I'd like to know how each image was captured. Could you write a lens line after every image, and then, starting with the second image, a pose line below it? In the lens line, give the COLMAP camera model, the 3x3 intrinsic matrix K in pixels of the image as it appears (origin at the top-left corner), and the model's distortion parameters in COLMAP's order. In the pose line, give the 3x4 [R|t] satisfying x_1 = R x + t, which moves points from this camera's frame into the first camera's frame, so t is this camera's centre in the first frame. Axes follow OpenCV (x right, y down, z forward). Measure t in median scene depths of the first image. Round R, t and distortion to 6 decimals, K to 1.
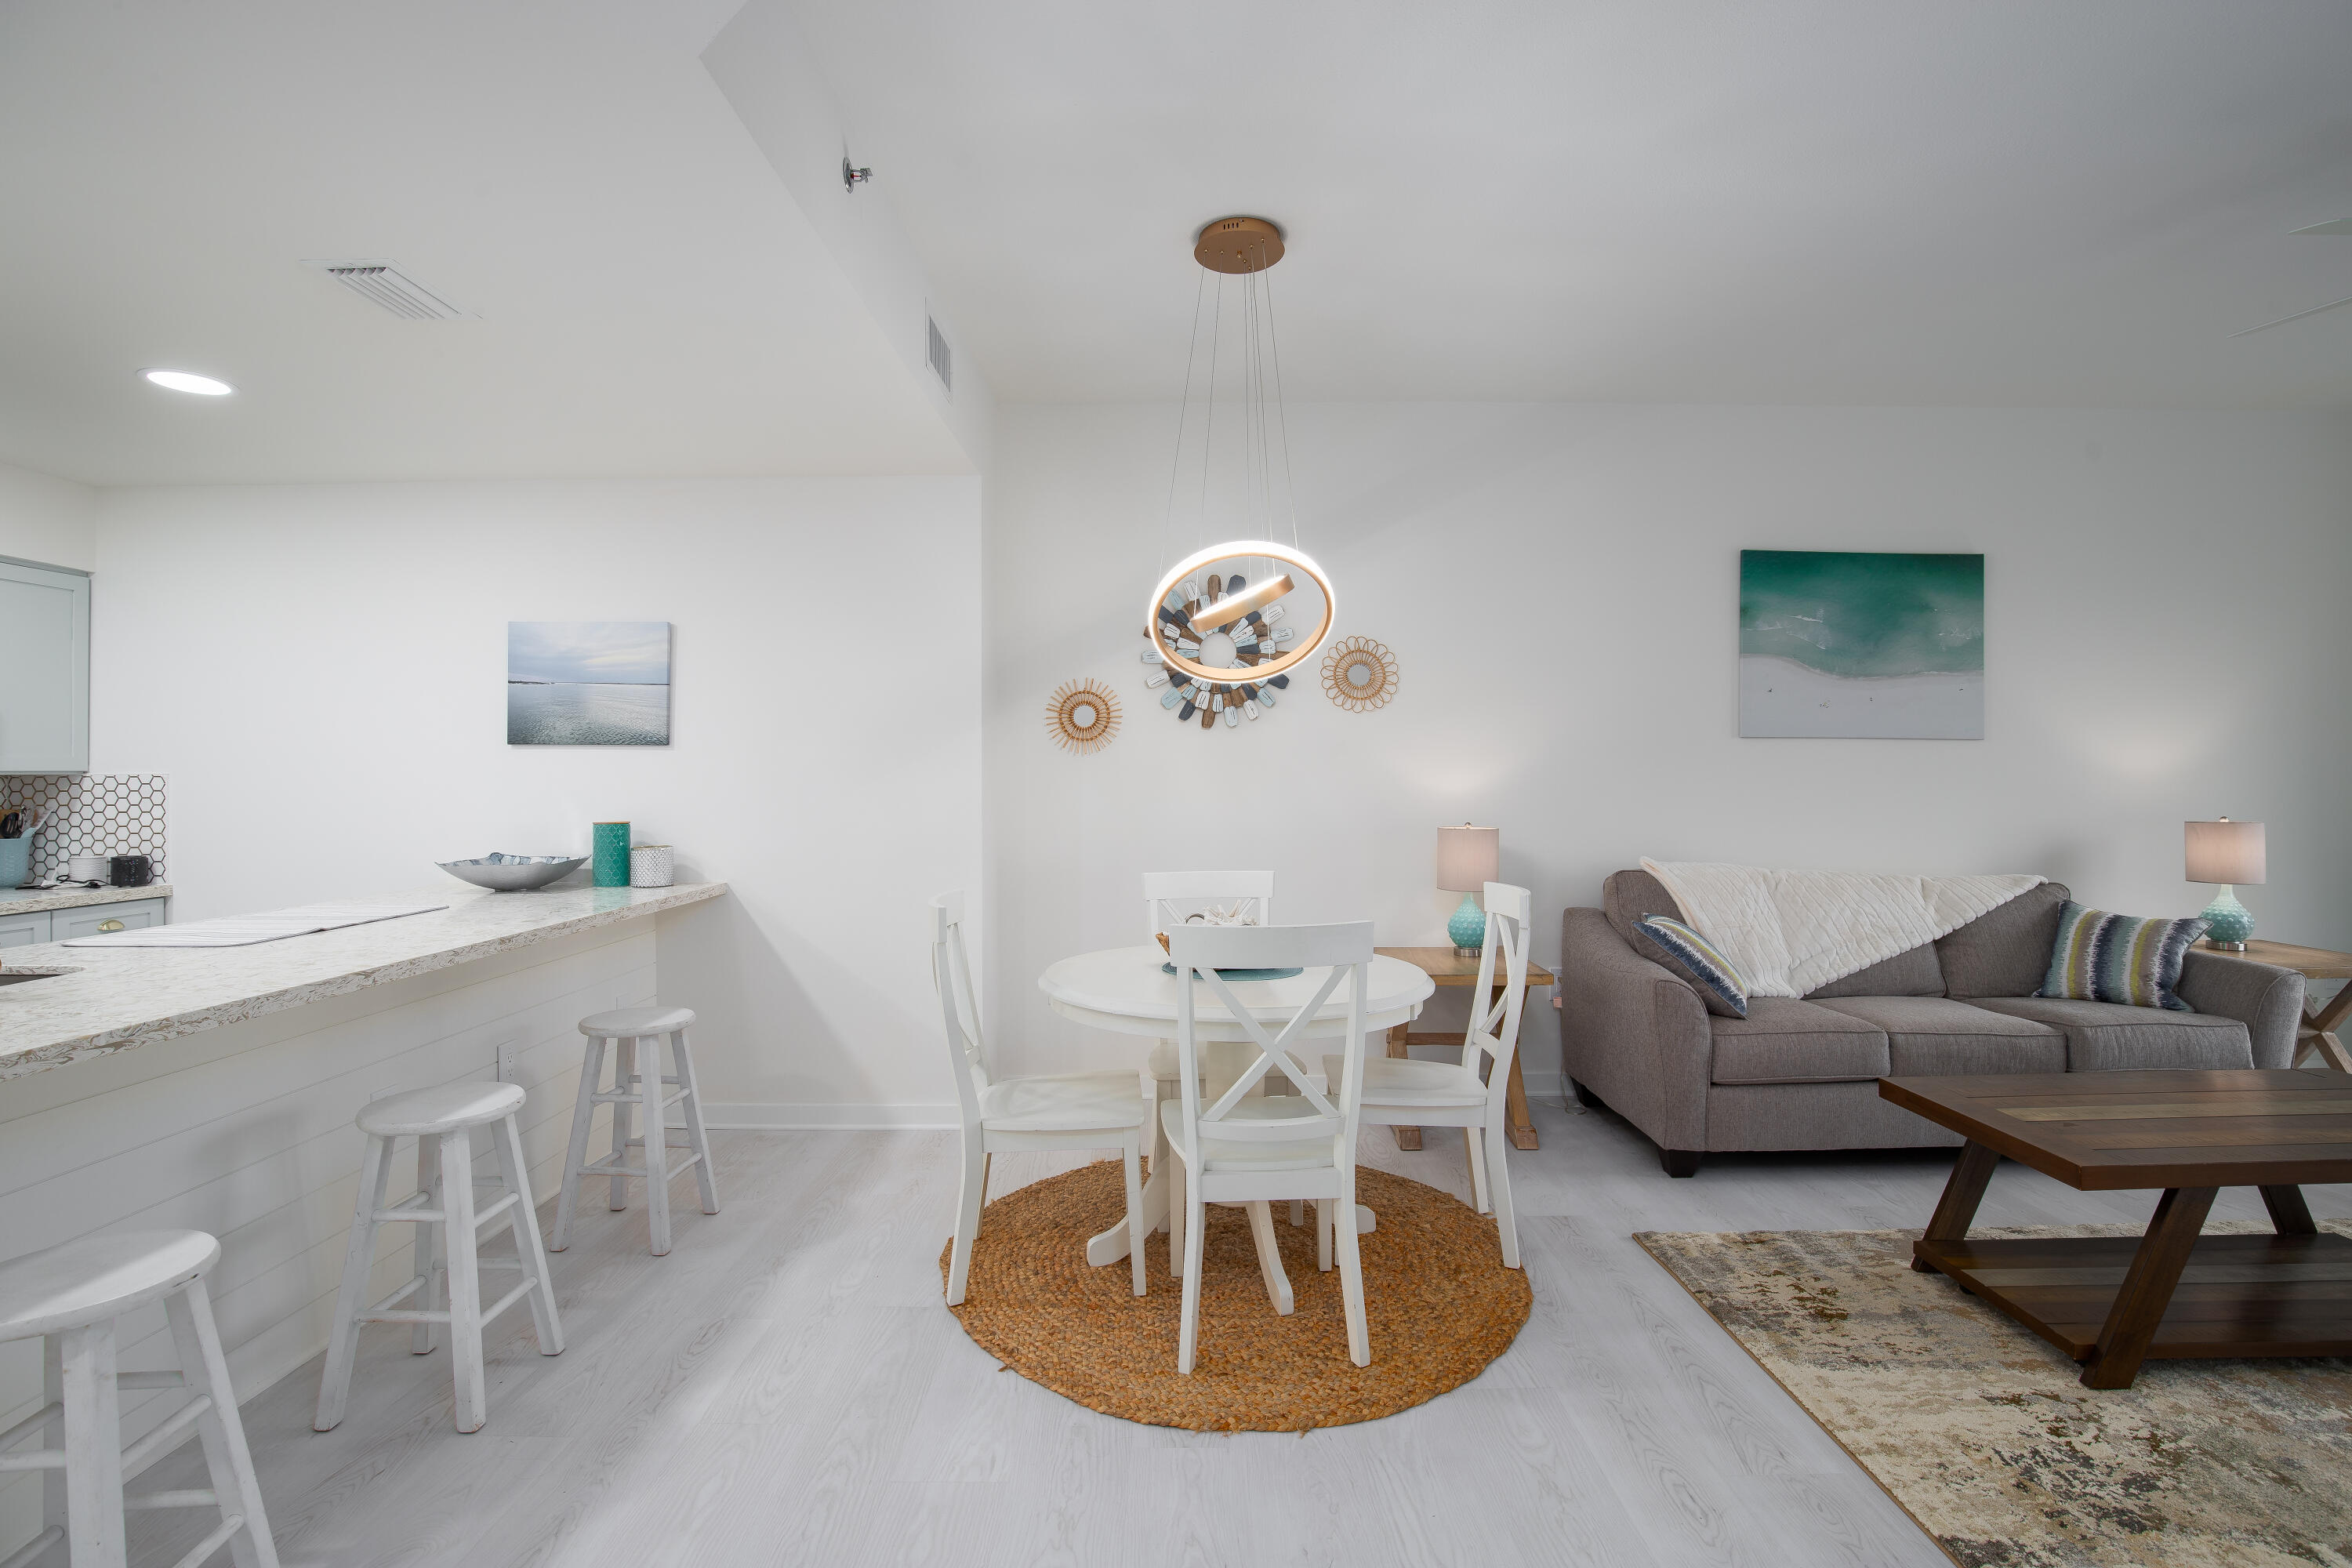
lens RADIAL K [[1084.3, 0, 1182.2], [0, 1084.3, 769.9], [0, 0, 1]] dist [-0.036609, 0.007592]
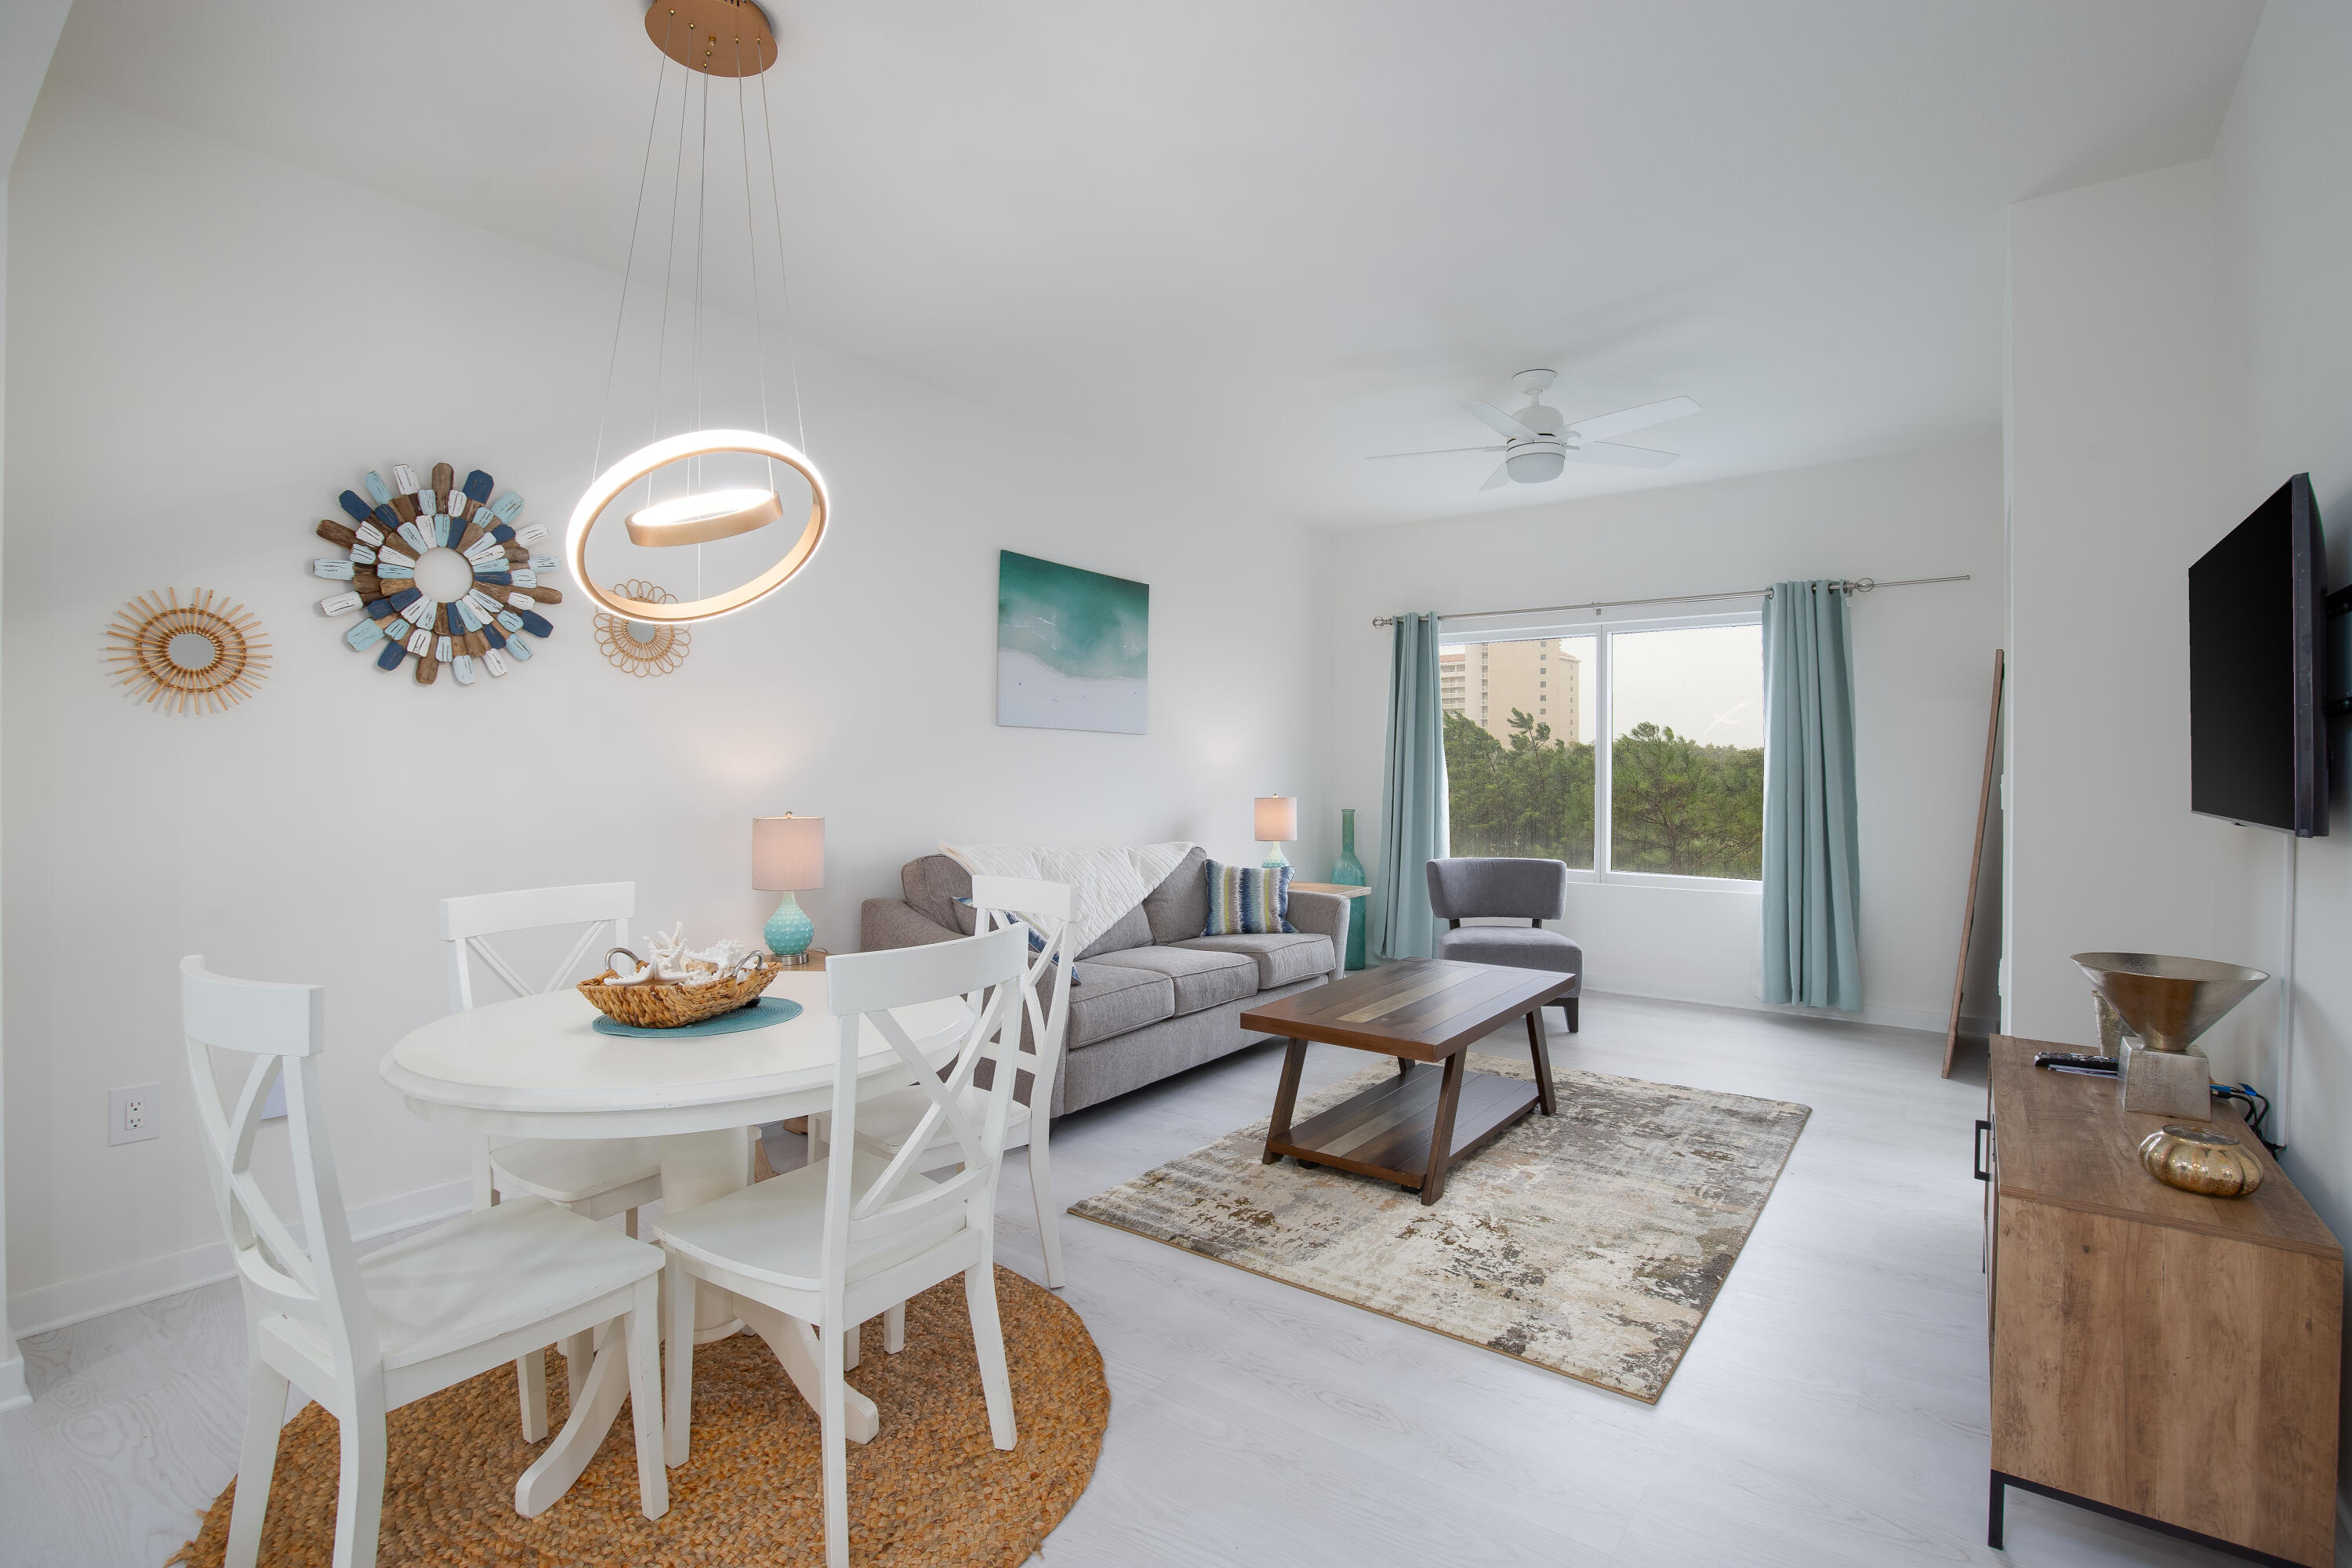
lens RADIAL K [[1084.3, 0, 1184.9], [0, 1084.3, 774.7], [0, 0, 1]] dist [-0.036609, 0.007592]
pose [[0.599447, 0.001023, 0.800414, -0.258458], [-0.011243, 0.999911, 0.007143, 0.009760], [-0.800336, -0.013281, 0.599405, 0.235932]]
